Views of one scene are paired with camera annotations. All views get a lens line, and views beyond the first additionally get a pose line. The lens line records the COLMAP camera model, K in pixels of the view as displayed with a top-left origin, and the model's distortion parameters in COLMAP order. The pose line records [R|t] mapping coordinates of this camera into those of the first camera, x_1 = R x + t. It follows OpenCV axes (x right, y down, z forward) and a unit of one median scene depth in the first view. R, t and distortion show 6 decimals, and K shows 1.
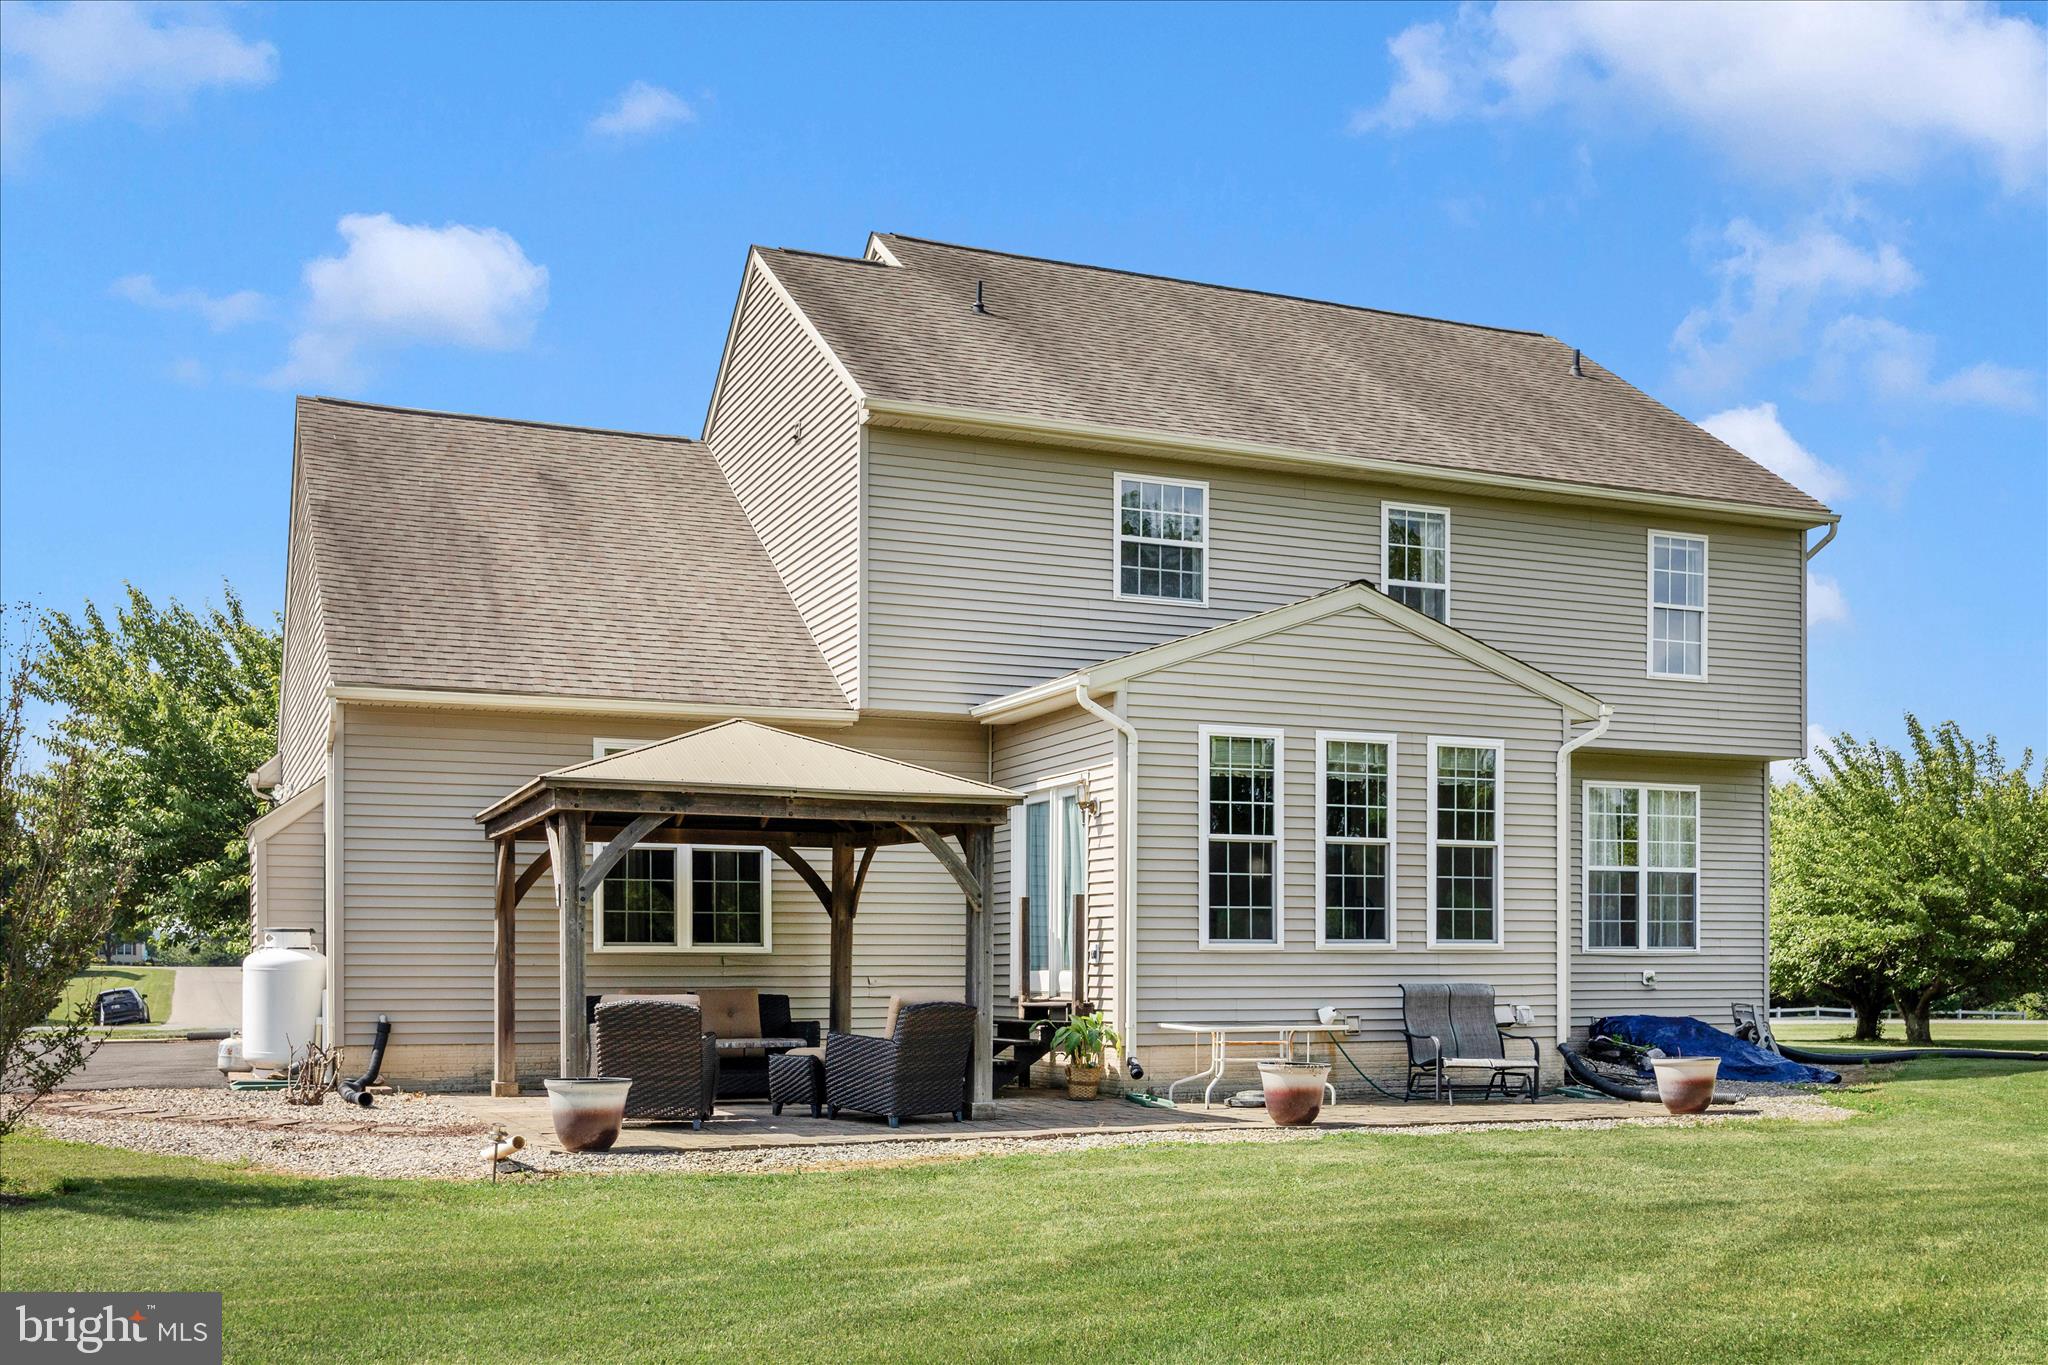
lens RADIAL K [[2183.7, 0, 1024.0], [0, 2183.7, 682.5], [0, 0, 1]] dist [-0.017324, -0.009365]
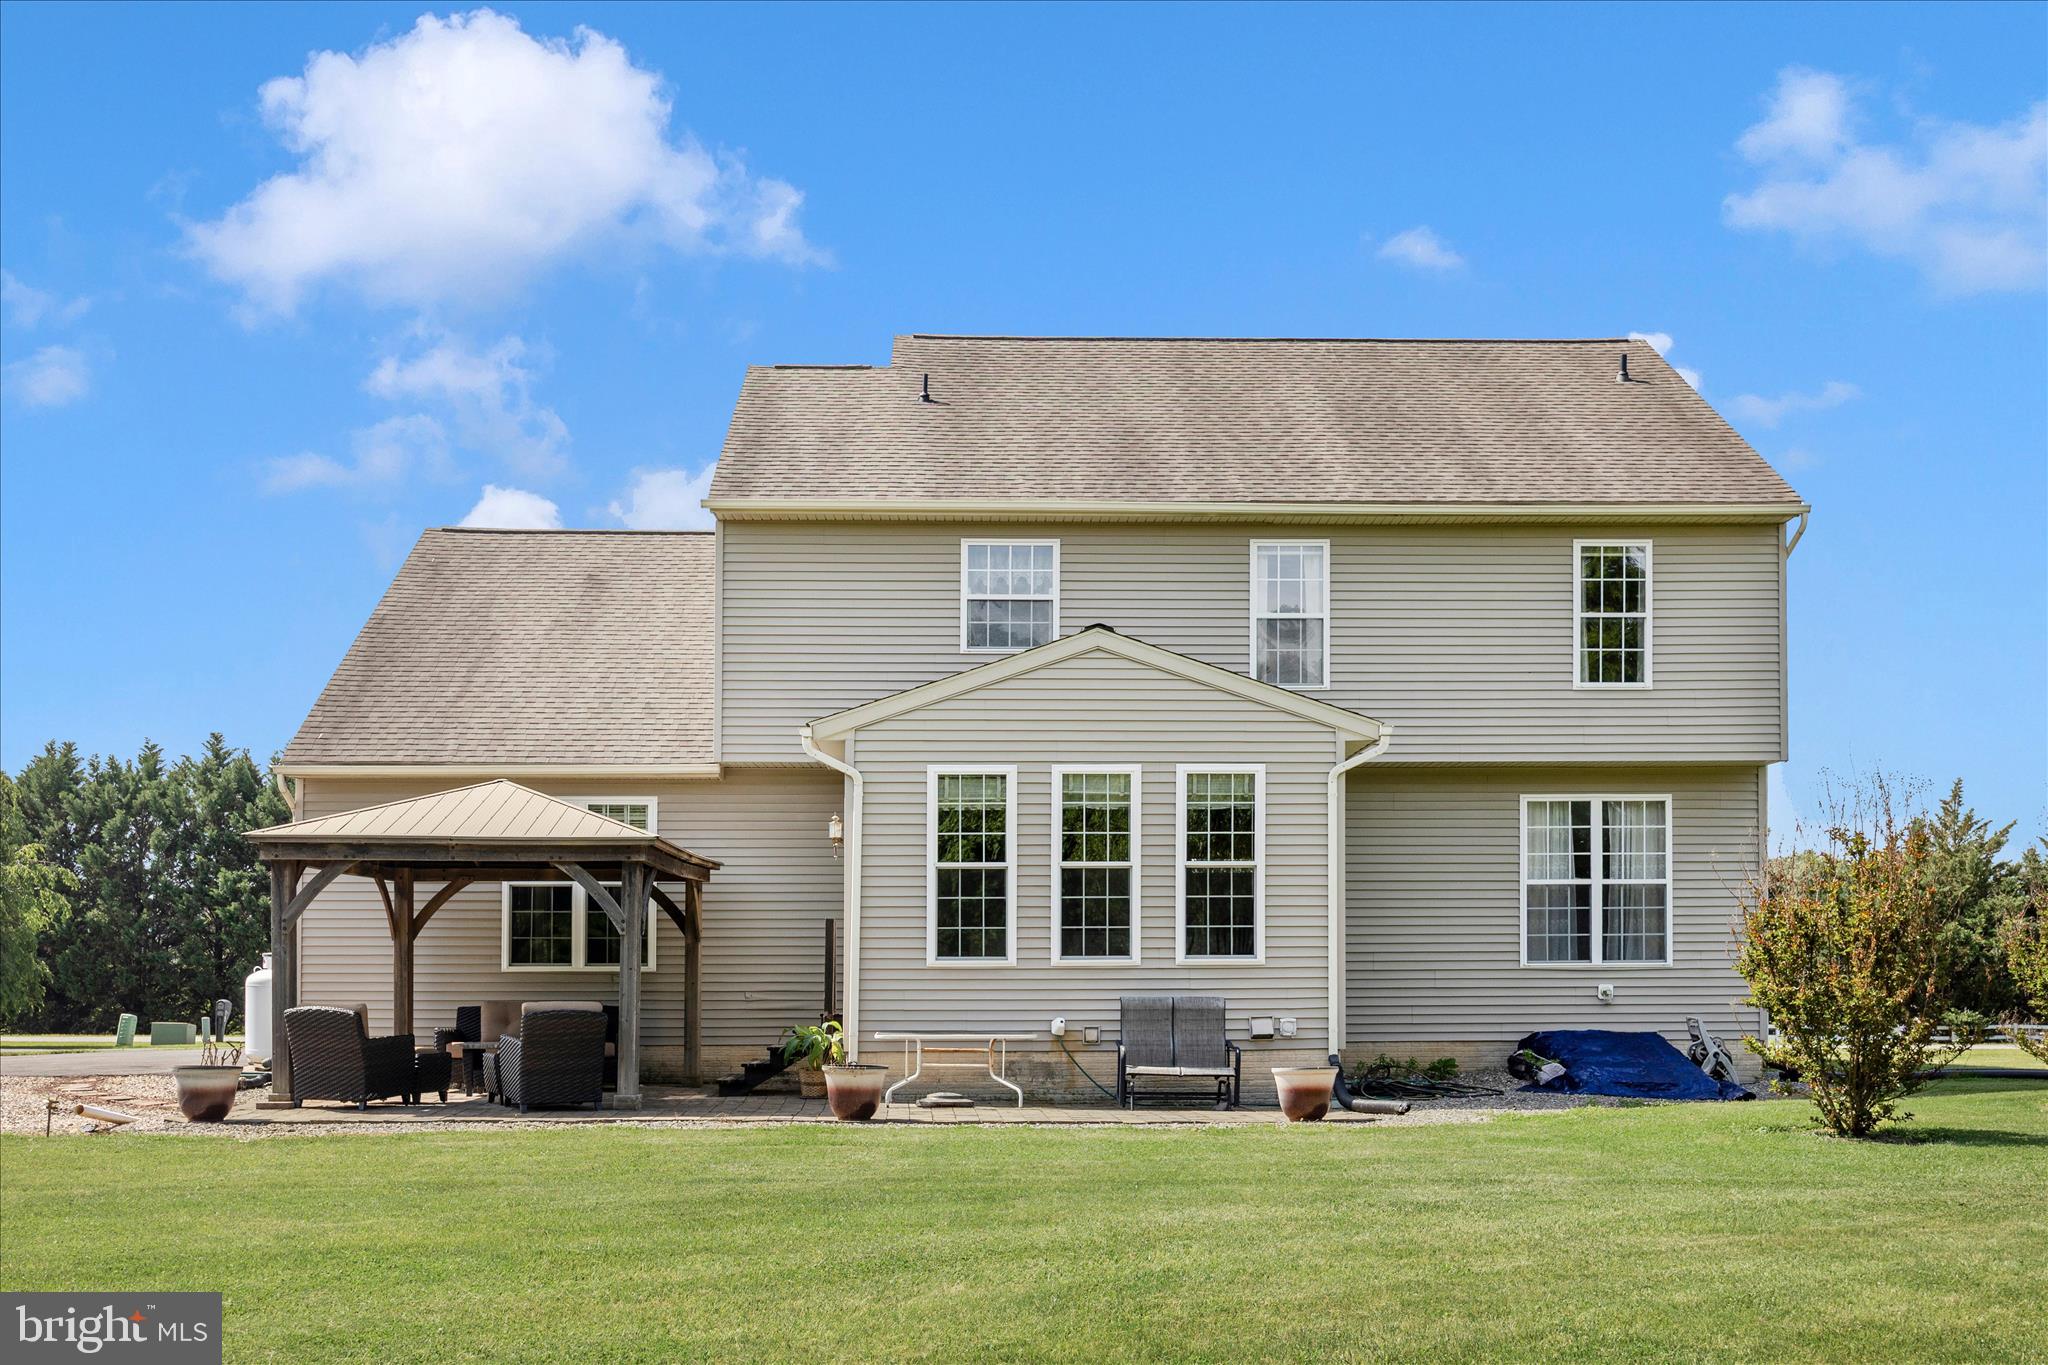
lens RADIAL K [[2143.9, 0, 1011.1], [0, 2143.9, 615.2], [0, 0, 1]] dist [-0.026841, -0.003430]
pose [[0.917561, -0.071004, -0.391203, 0.534963], [0.053844, 0.997051, -0.054676, 0.004731], [0.393931, 0.029105, 0.918679, 0.000074]]
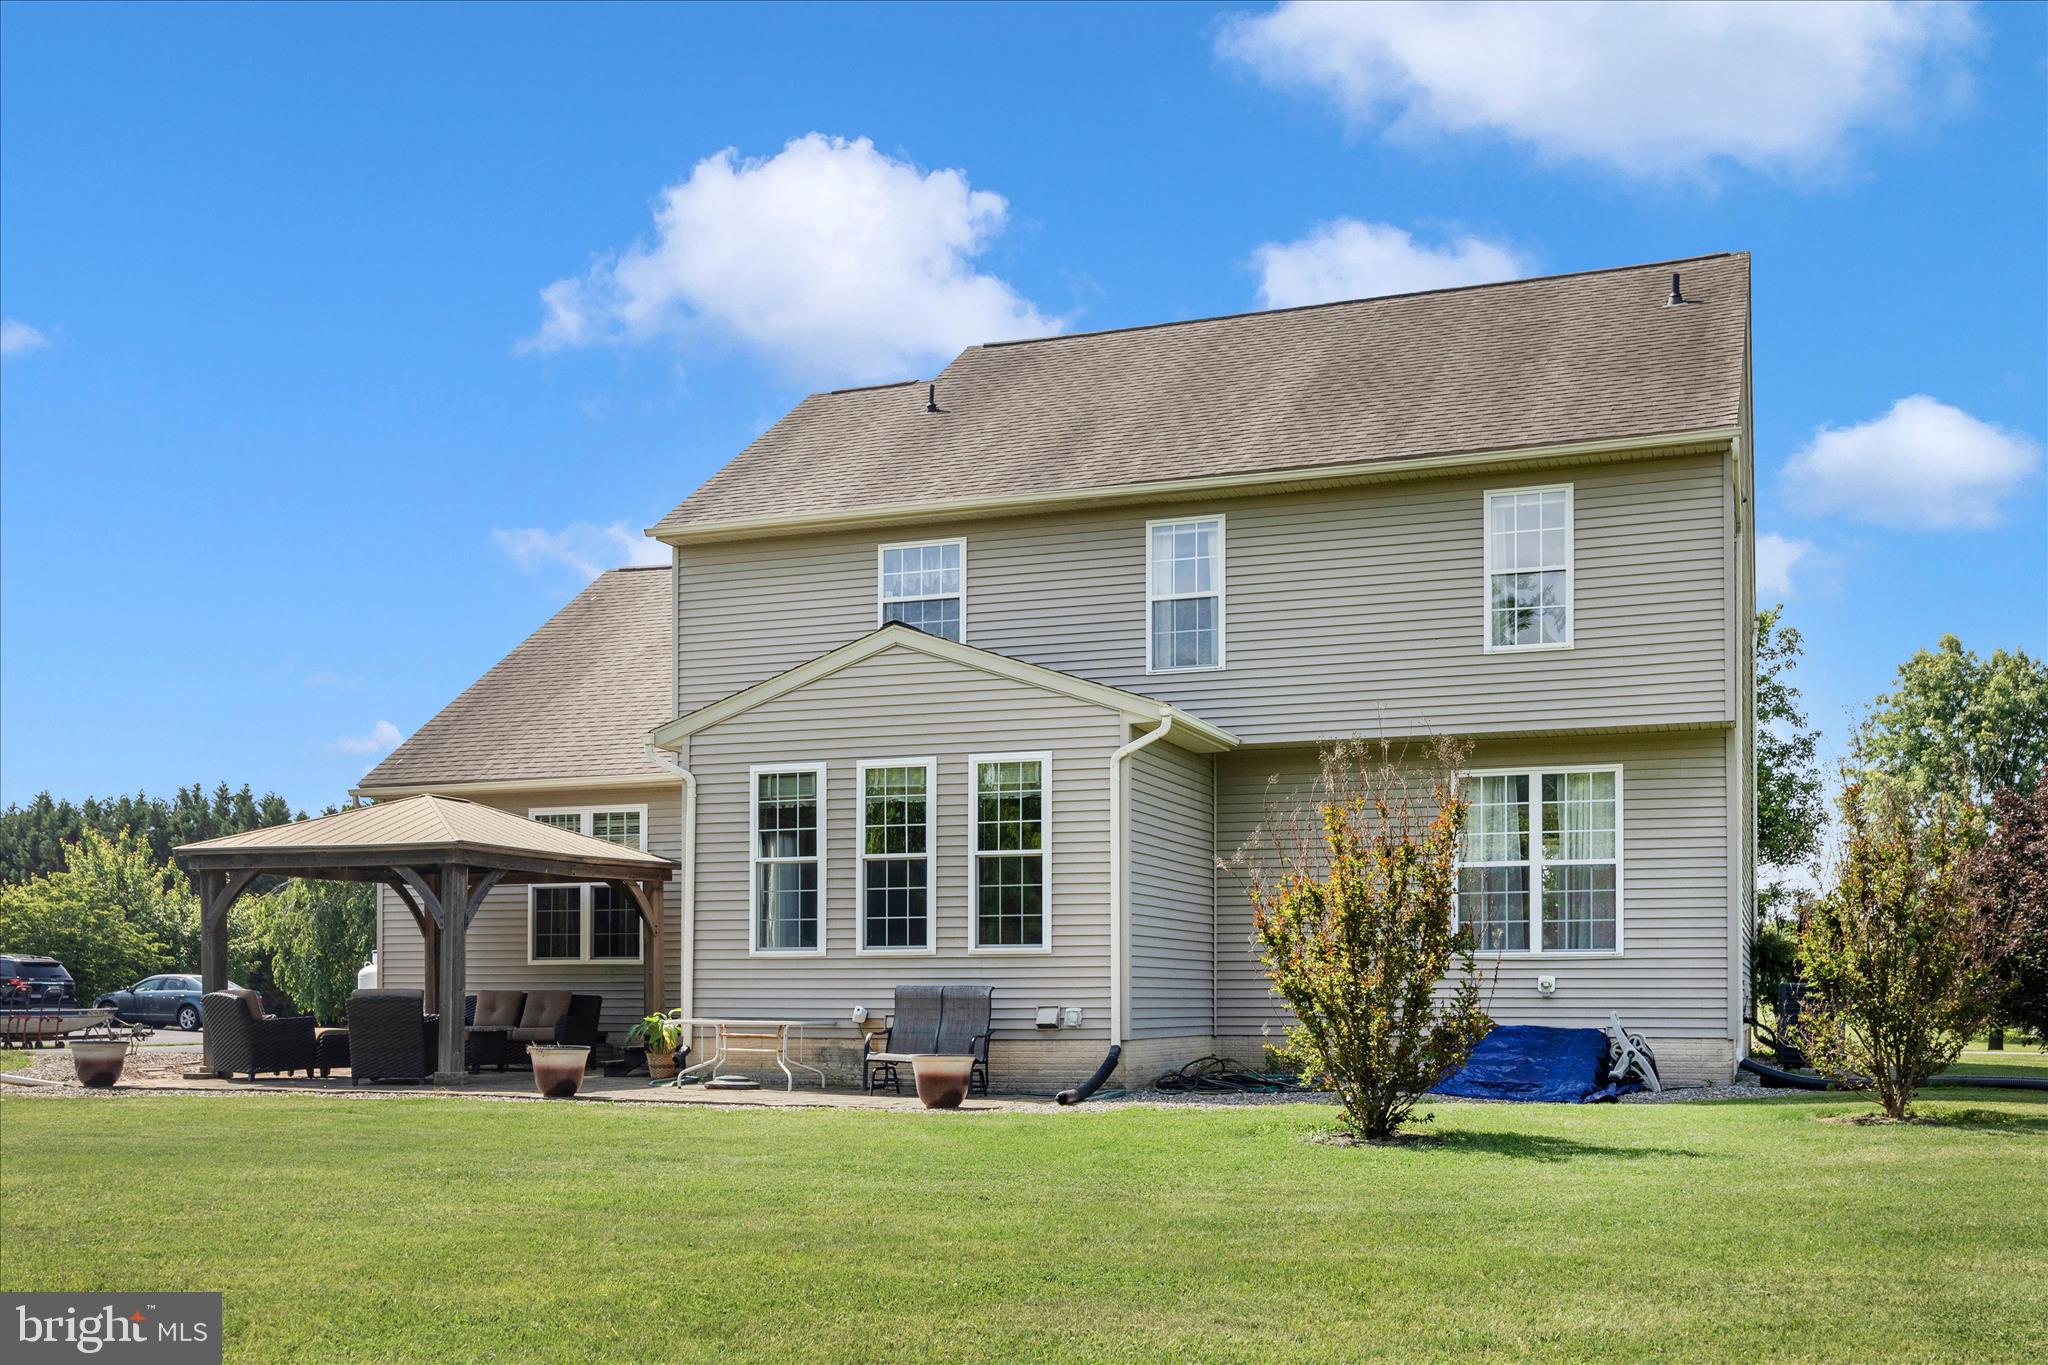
lens RADIAL K [[2104.2, 0, 1024.0], [0, 2104.2, 682.5], [0, 0, 1]] dist [-0.001807, -0.022754]
pose [[0.681067, -0.107401, -0.724302, 0.970655], [0.094432, 0.993807, -0.058568, 0.052884], [0.726106, -0.028509, 0.686991, 0.313489]]
